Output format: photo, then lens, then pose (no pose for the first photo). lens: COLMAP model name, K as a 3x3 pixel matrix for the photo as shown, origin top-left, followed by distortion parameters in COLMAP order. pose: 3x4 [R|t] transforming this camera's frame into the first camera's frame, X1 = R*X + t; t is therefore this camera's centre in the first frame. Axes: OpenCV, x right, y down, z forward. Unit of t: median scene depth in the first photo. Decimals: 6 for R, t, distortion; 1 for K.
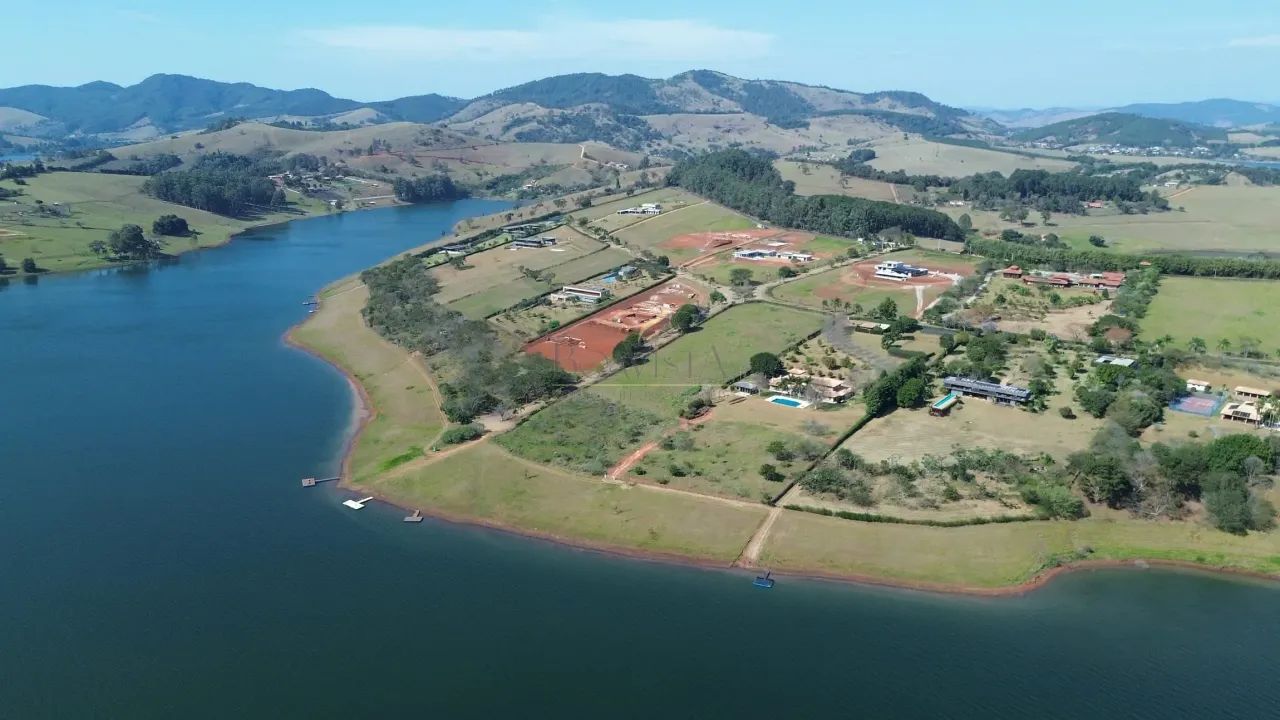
lens RADIAL K [[903.3, 0, 640.0], [0, 903.3, 360.0], [0, 0, 1]] dist [0.069709, -0.072838]
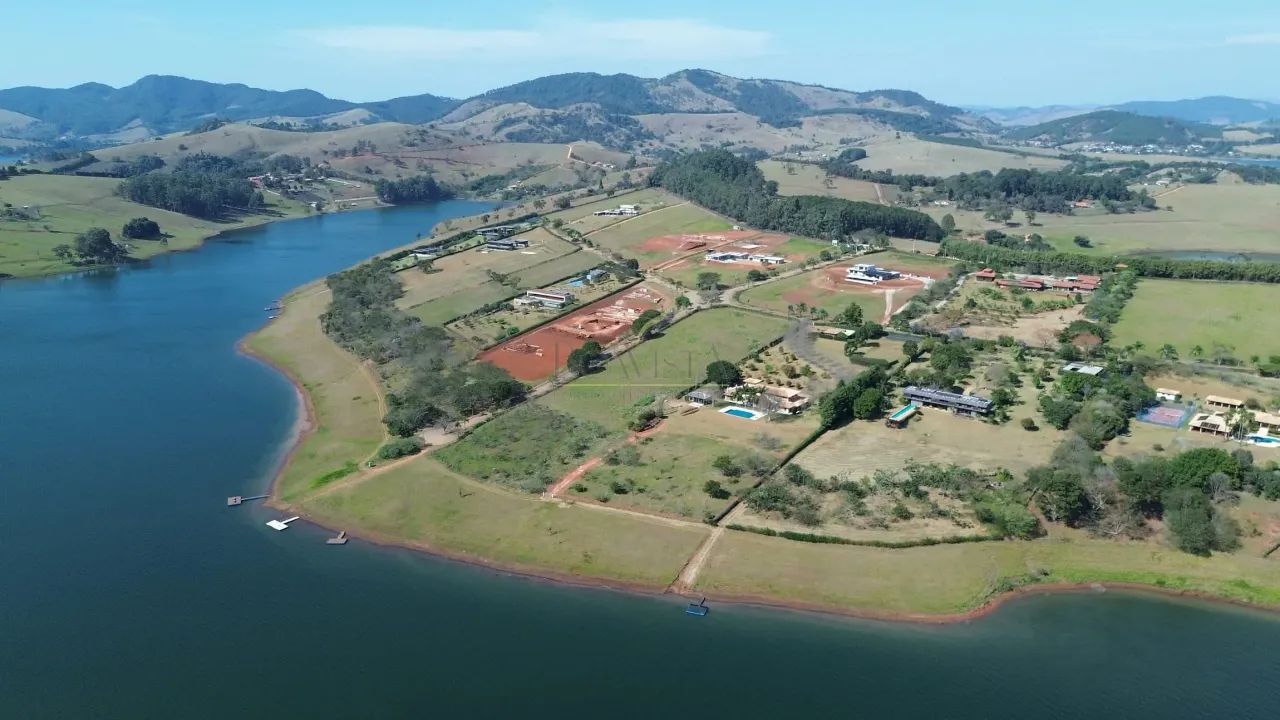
lens RADIAL K [[903.3, 0, 640.0], [0, 903.3, 360.0], [0, 0, 1]] dist [0.069709, -0.072838]
pose [[0.999993, -0.003761, 0.000813, 0.018643], [0.003761, 0.999993, 0.000344, -0.003656], [-0.000814, -0.000341, 1.000000, 0.013768]]
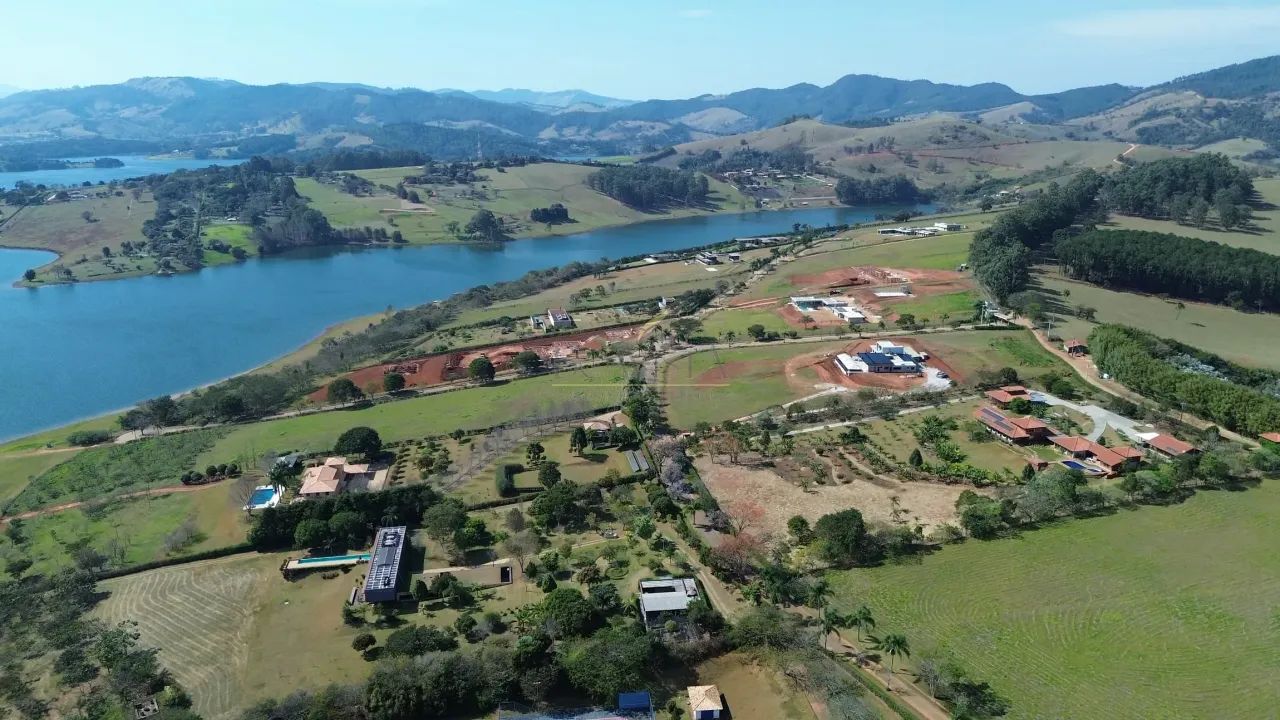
lens RADIAL K [[903.3, 0, 640.0], [0, 903.3, 360.0], [0, 0, 1]] dist [0.069709, -0.072838]
pose [[0.732522, 0.174748, -0.657932, 0.291748], [-0.171654, 0.982675, 0.069886, -0.057485], [0.658746, 0.061744, 0.749827, 0.215308]]
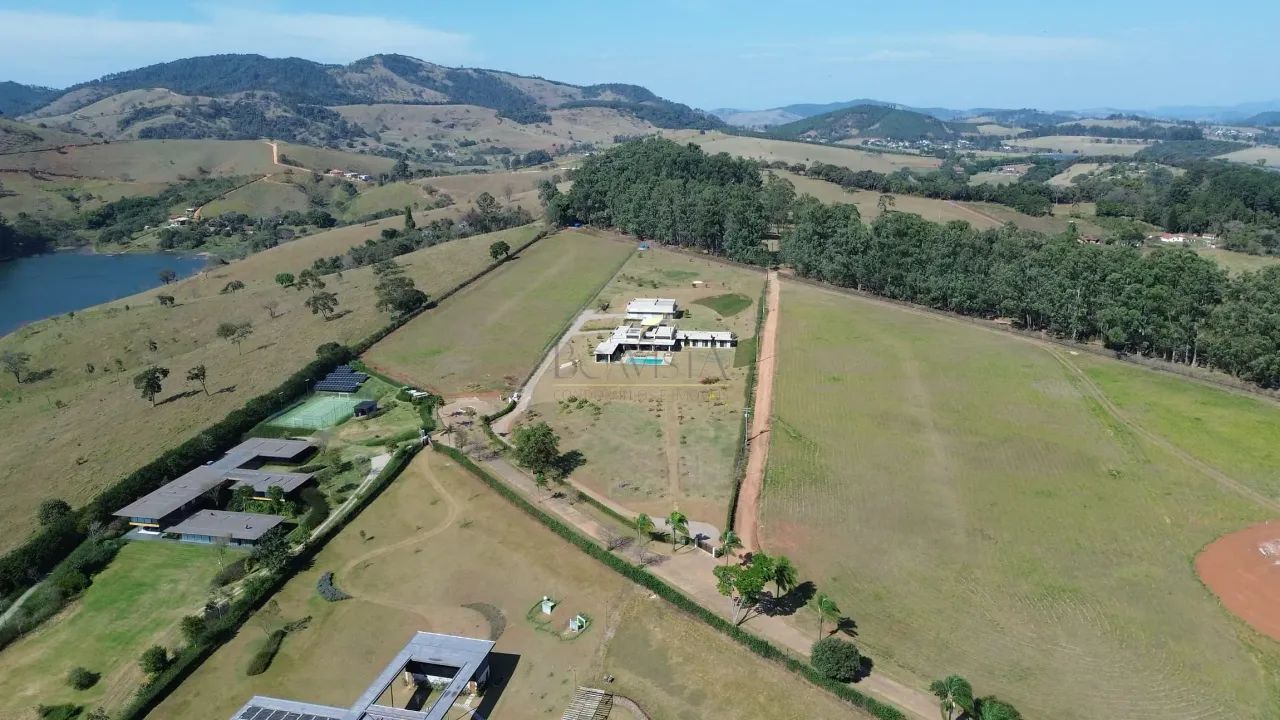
lens RADIAL K [[903.3, 0, 640.0], [0, 903.3, 360.0], [0, 0, 1]] dist [0.069709, -0.072838]
pose [[0.937738, -0.095224, 0.334036, -0.083014], [0.096196, 0.995268, 0.013670, -0.131354], [-0.333757, 0.019314, 0.942461, 0.587103]]
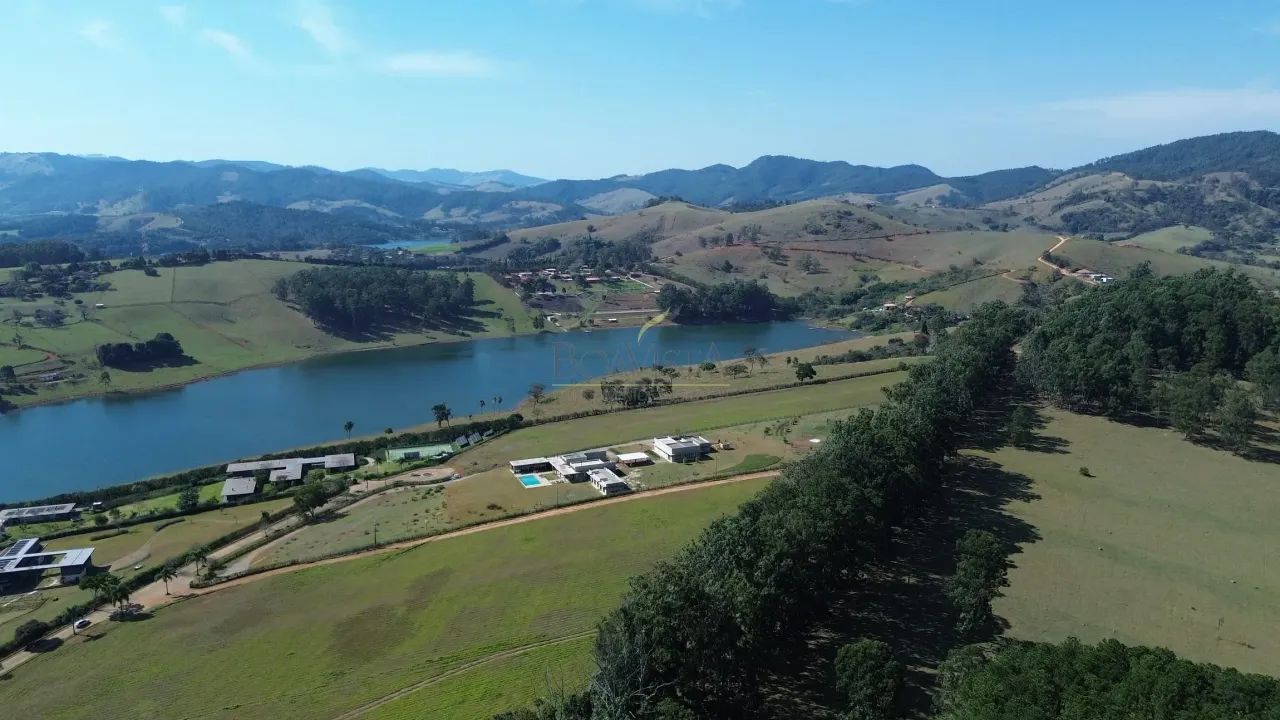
lens RADIAL K [[903.3, 0, 640.0], [0, 903.3, 360.0], [0, 0, 1]] dist [0.069709, -0.072838]
pose [[0.772482, 0.113825, -0.624753, 0.171840], [-0.163896, 0.986210, -0.022971, -0.160972], [0.613523, 0.120139, 0.780485, 0.607882]]
